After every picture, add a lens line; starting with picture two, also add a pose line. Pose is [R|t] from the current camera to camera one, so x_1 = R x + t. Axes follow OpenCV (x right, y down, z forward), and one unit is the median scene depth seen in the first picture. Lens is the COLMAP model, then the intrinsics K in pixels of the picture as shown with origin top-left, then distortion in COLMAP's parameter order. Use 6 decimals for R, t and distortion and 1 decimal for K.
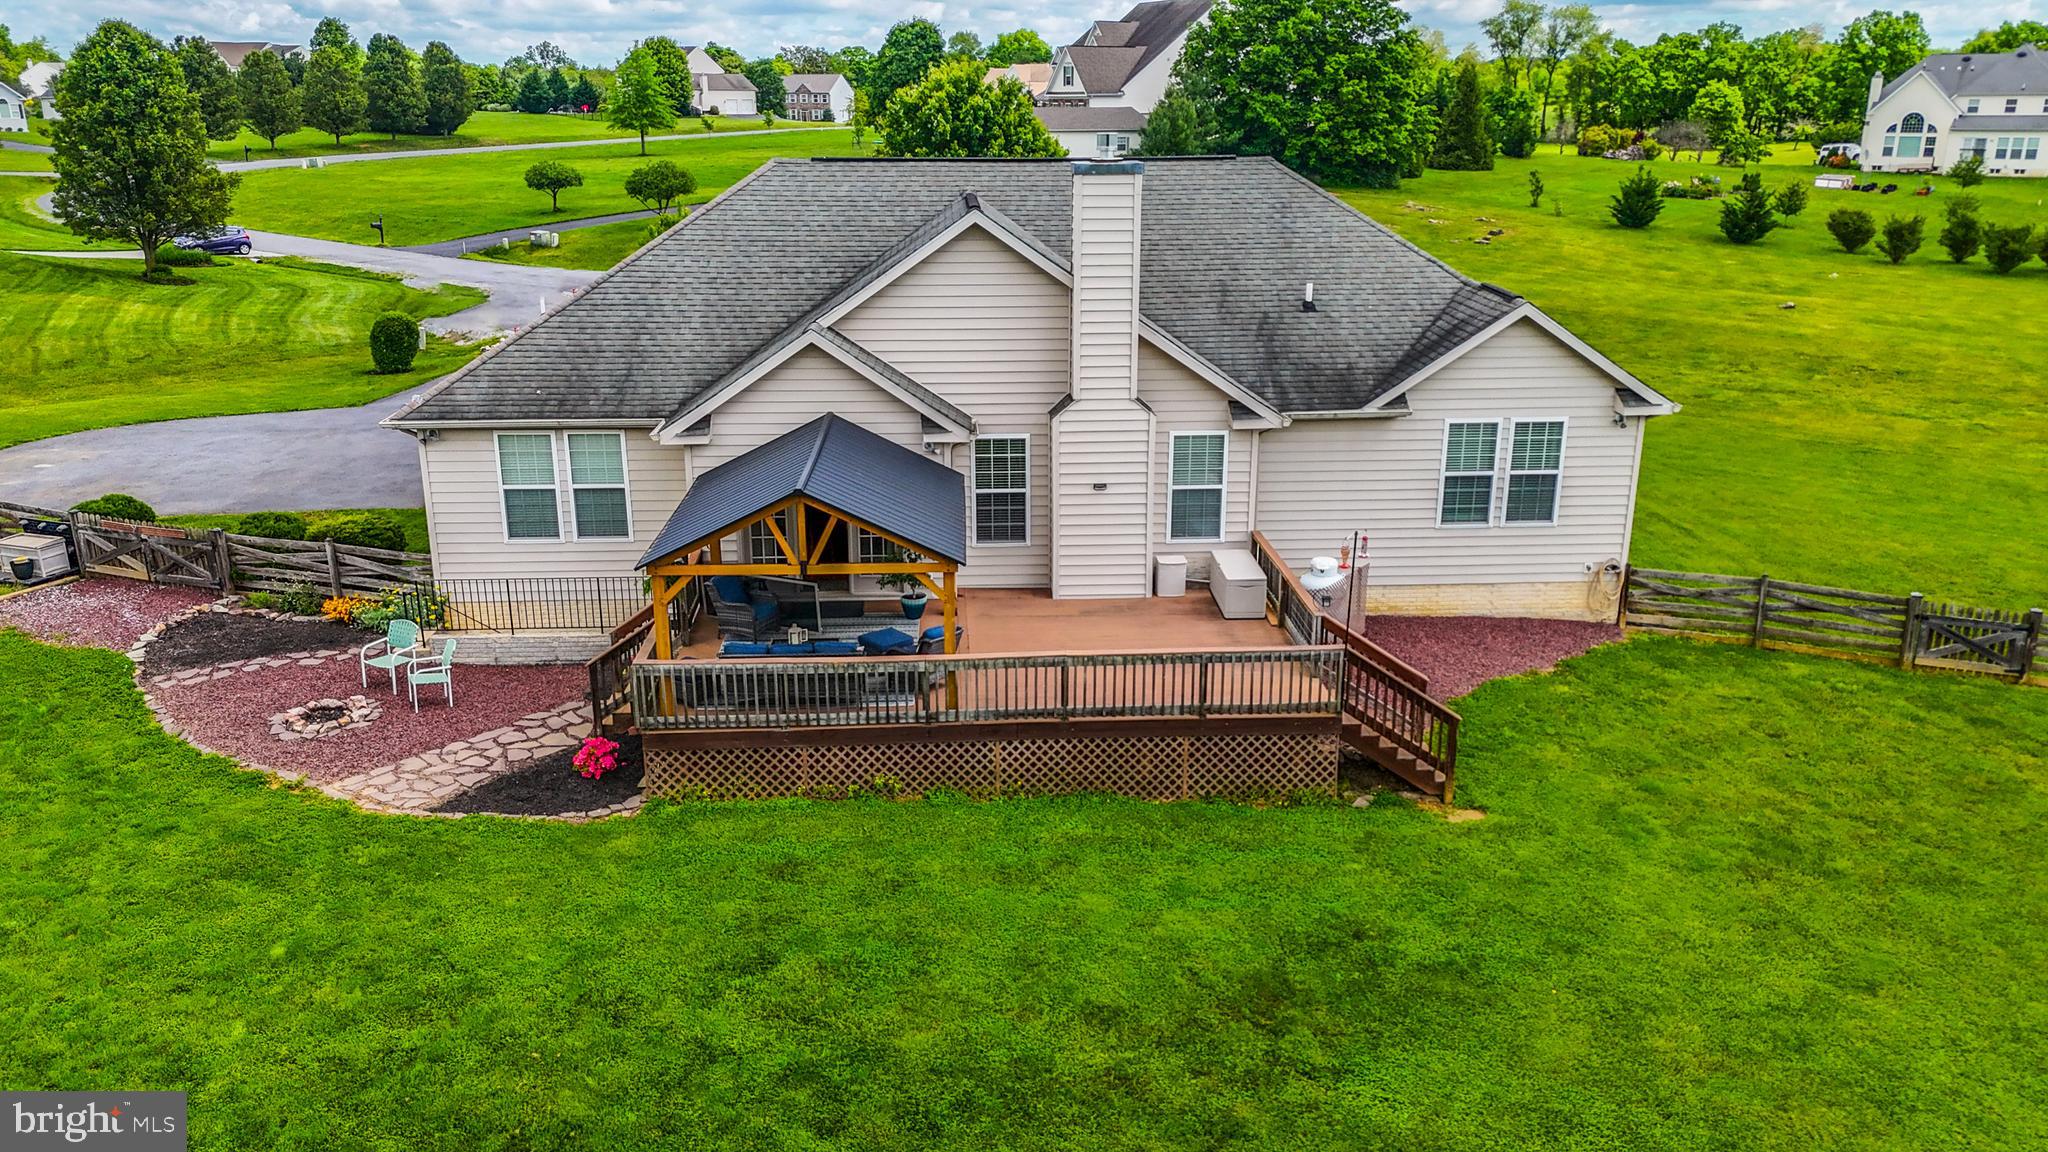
lens RADIAL K [[1501.8, 0, 1021.9], [0, 1501.8, 572.0], [0, 0, 1]] dist [0.079885, -0.076066]
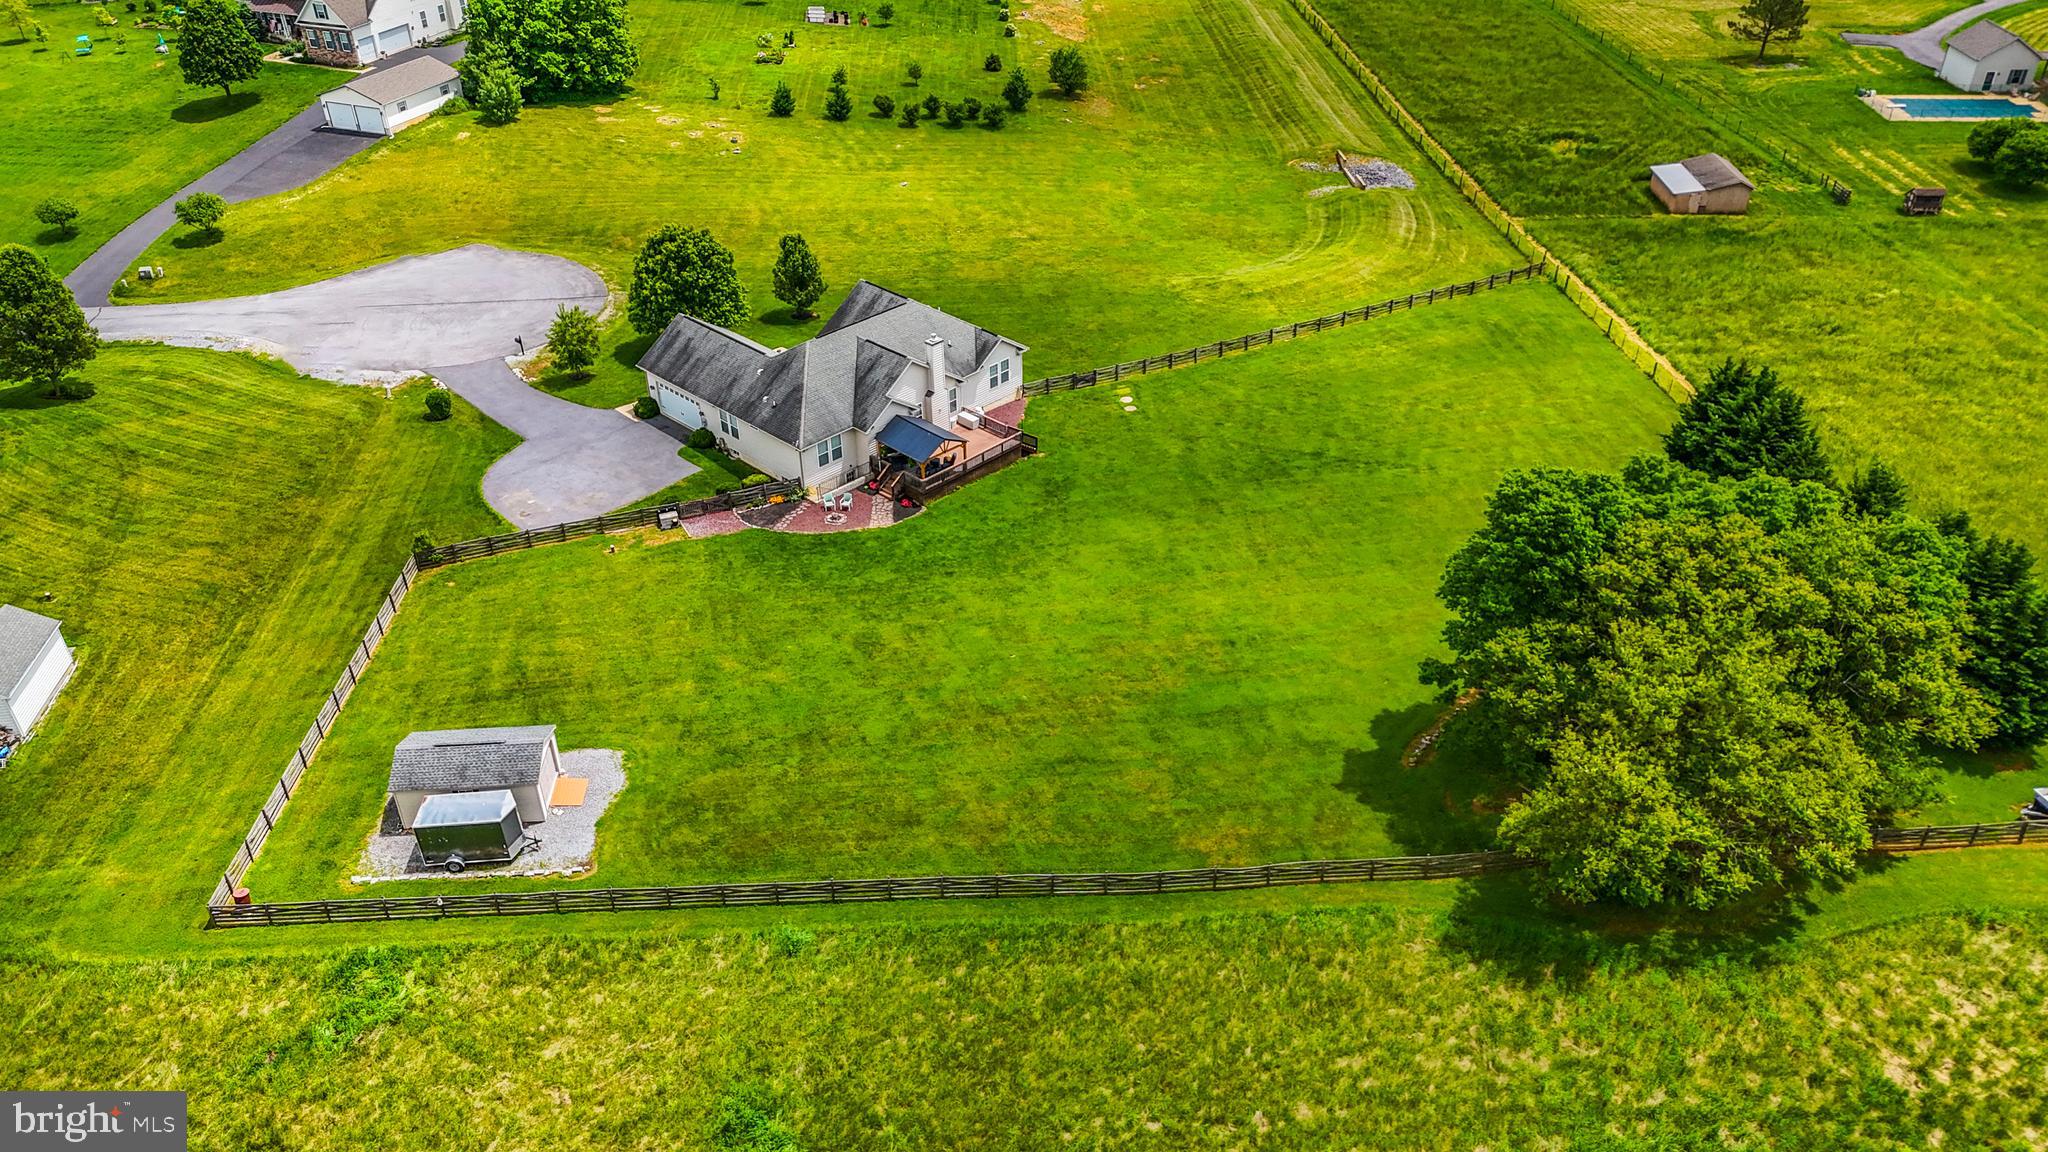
lens RADIAL K [[1481.6, 0, 1032.7], [0, 1481.6, 598.7], [0, 0, 1]] dist [0.070789, -0.067466]
pose [[0.731603, -0.385265, 0.562430, -2.299523], [0.207495, 0.911701, 0.354609, -0.992404], [-0.649386, -0.142732, 0.746944, -2.361587]]
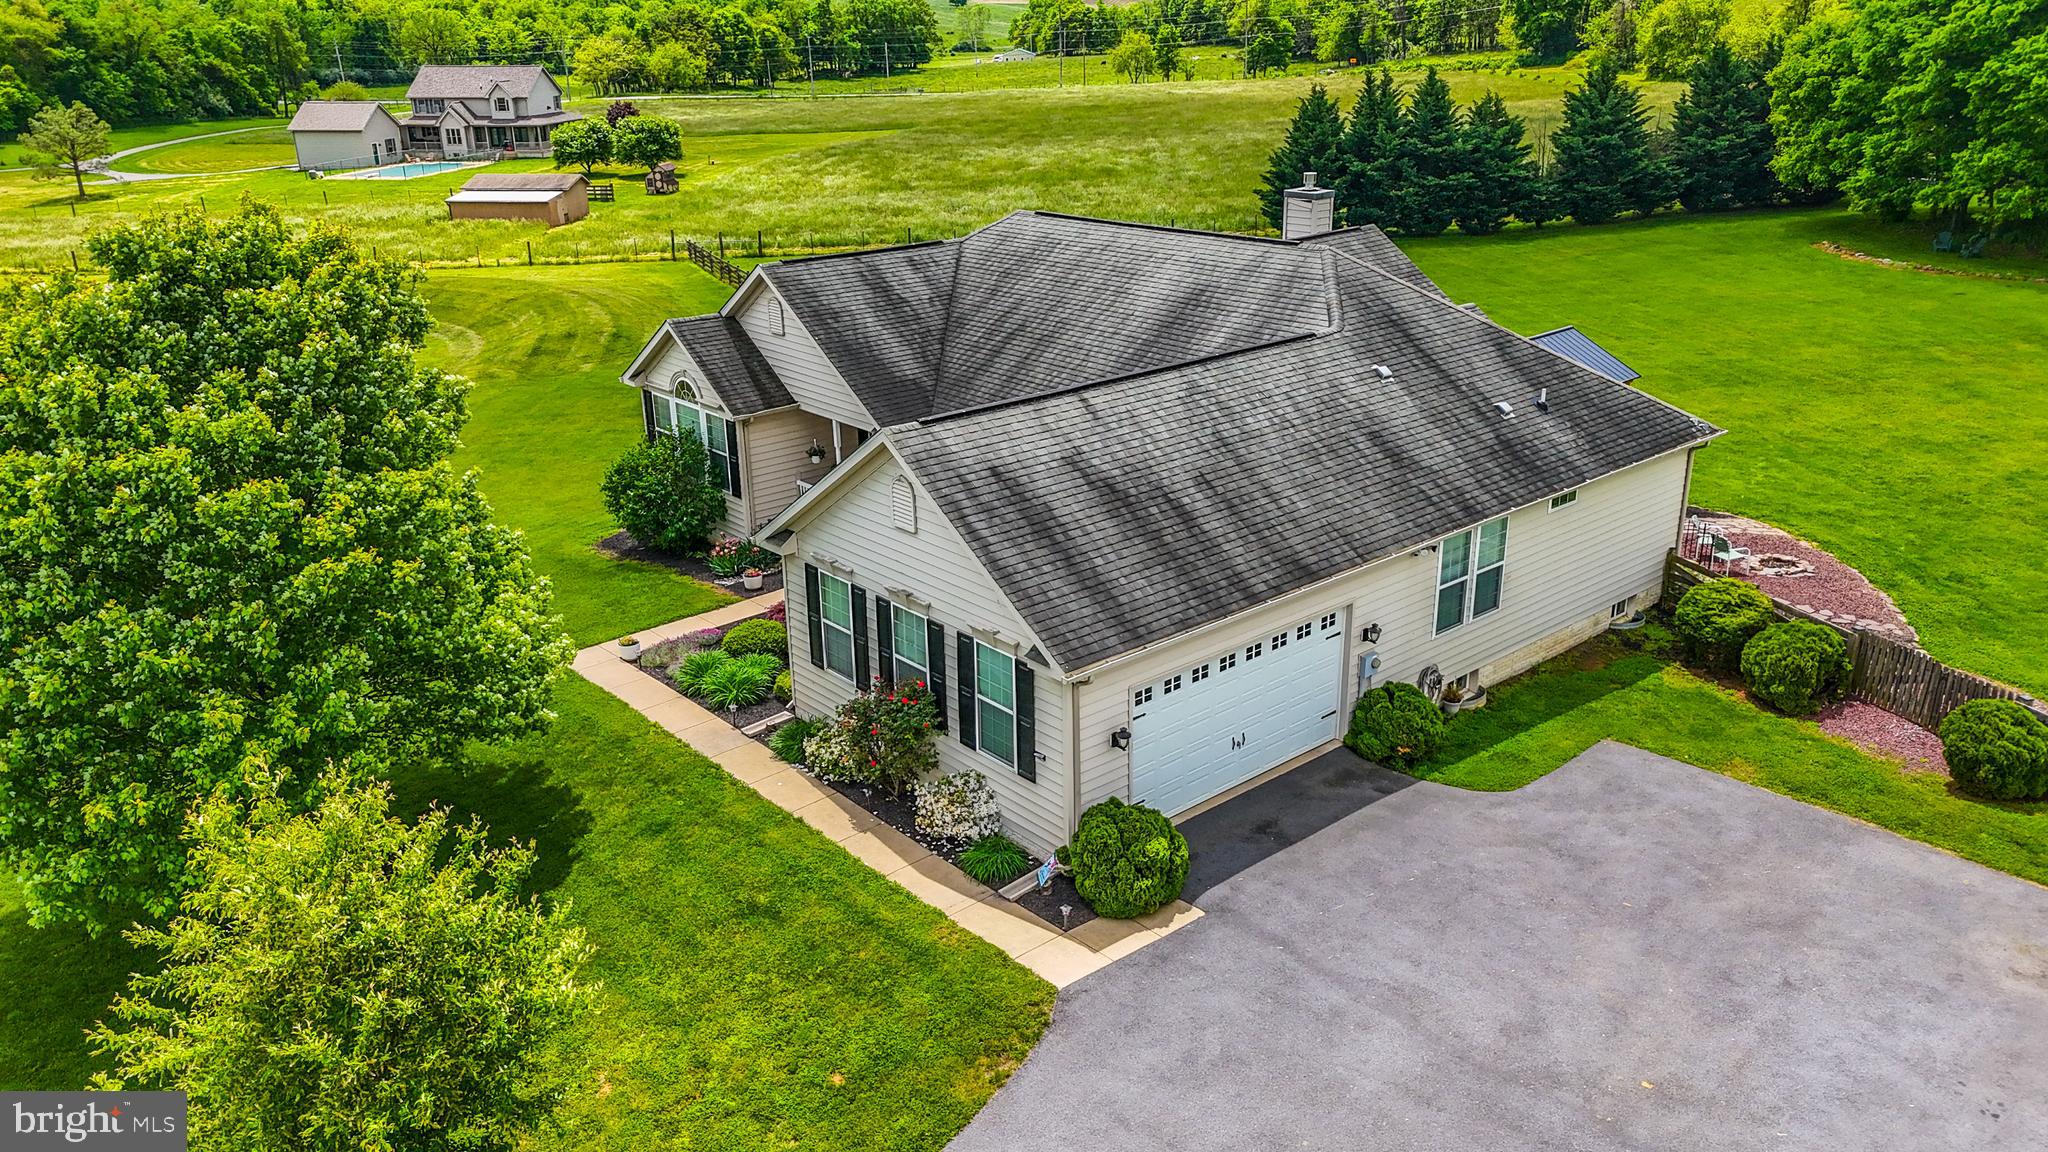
lens RADIAL K [[1501.8, 0, 1021.9], [0, 1501.8, 572.0], [0, 0, 1]] dist [0.079885, -0.076066]
pose [[-0.609235, -0.261780, 0.748535, -1.042040], [0.253936, 0.829830, 0.496890, -0.781756], [-0.751232, 0.492803, -0.439086, 2.045949]]
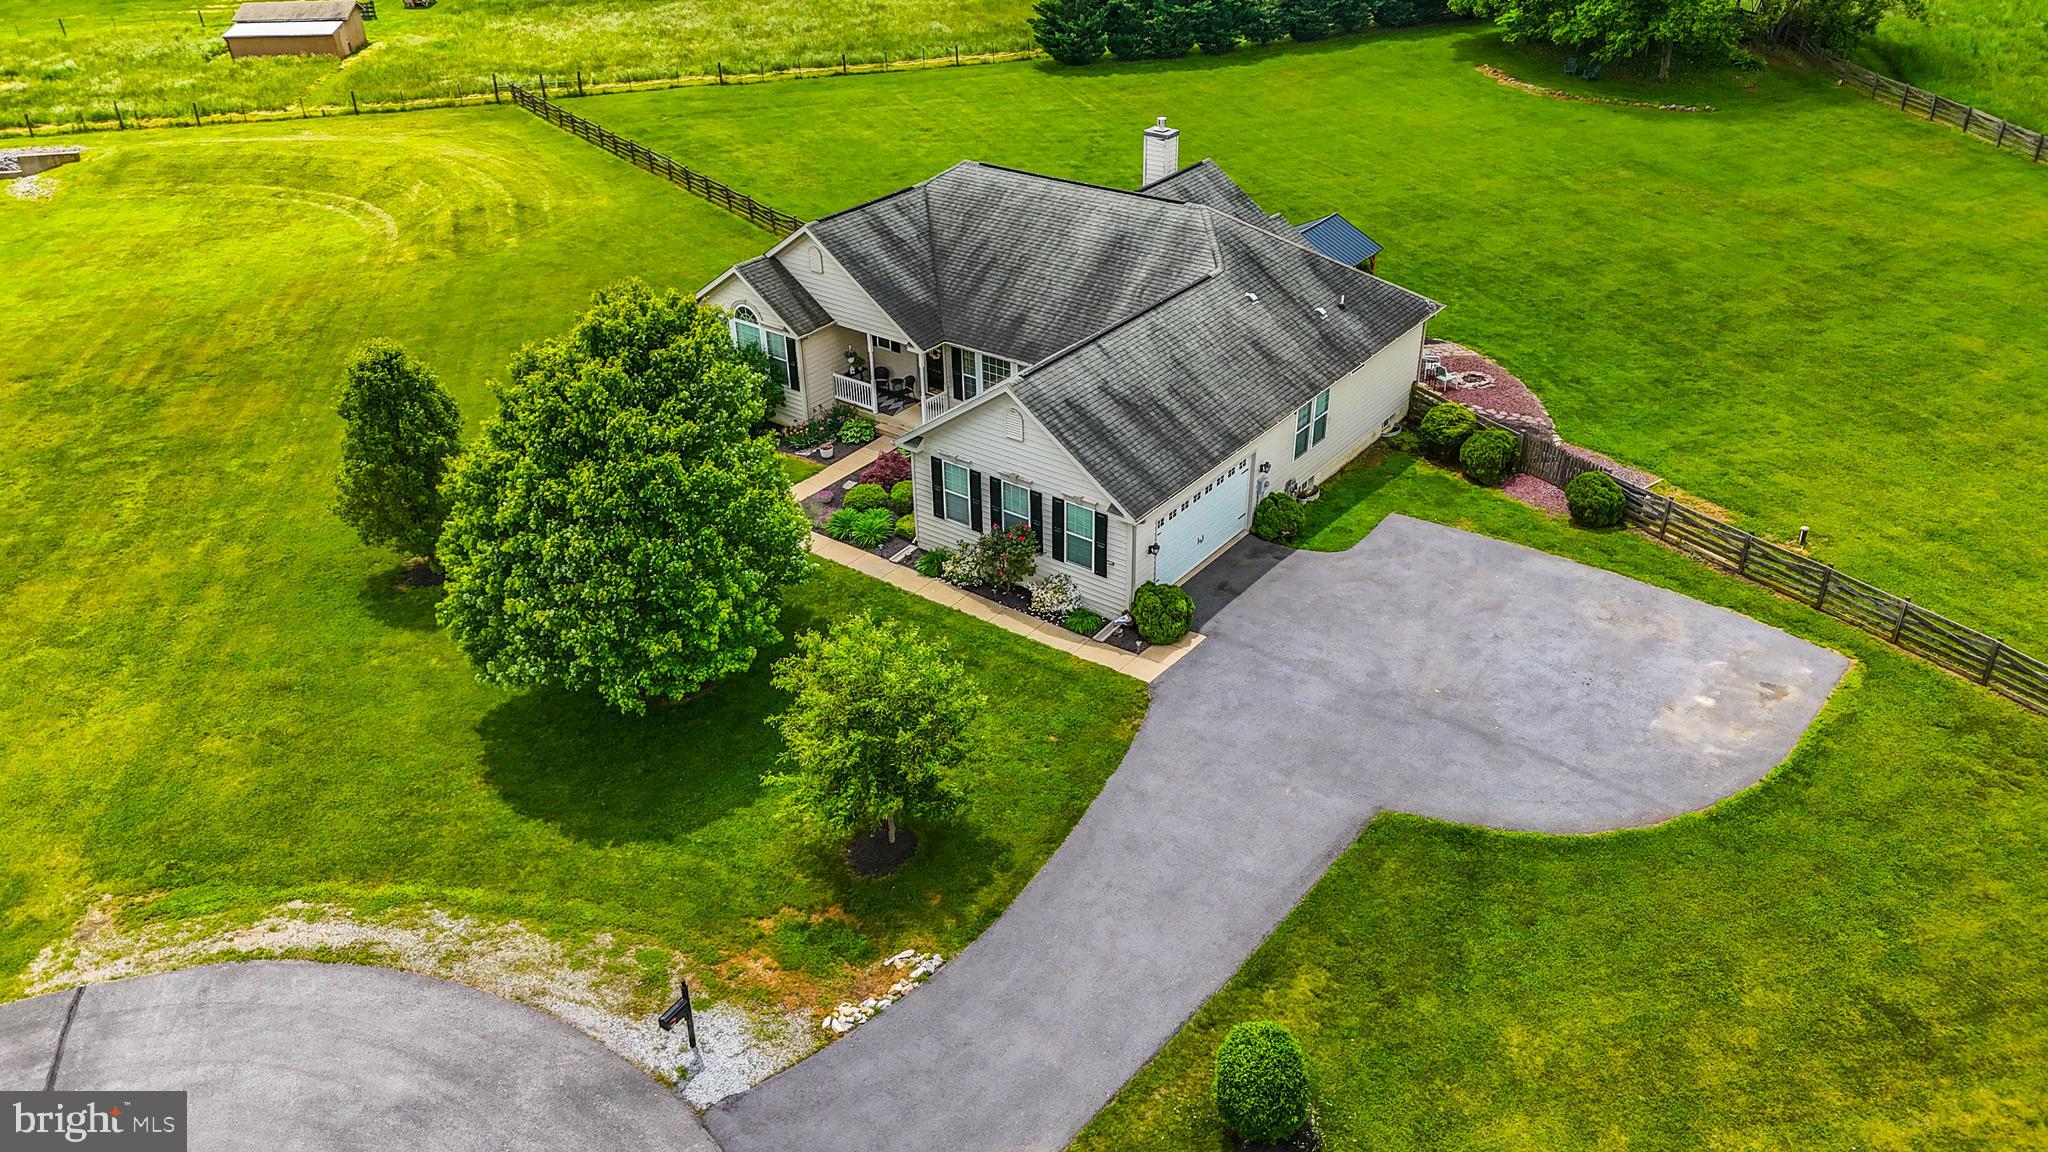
lens RADIAL K [[1511.2, 0, 1022.2], [0, 1511.2, 573.6], [0, 0, 1]] dist [0.076118, -0.070099]
pose [[-0.762771, -0.313983, 0.565328, -1.248893], [0.209485, 0.707099, 0.675371, -1.338721], [-0.611798, 0.633582, -0.473580, 2.523161]]
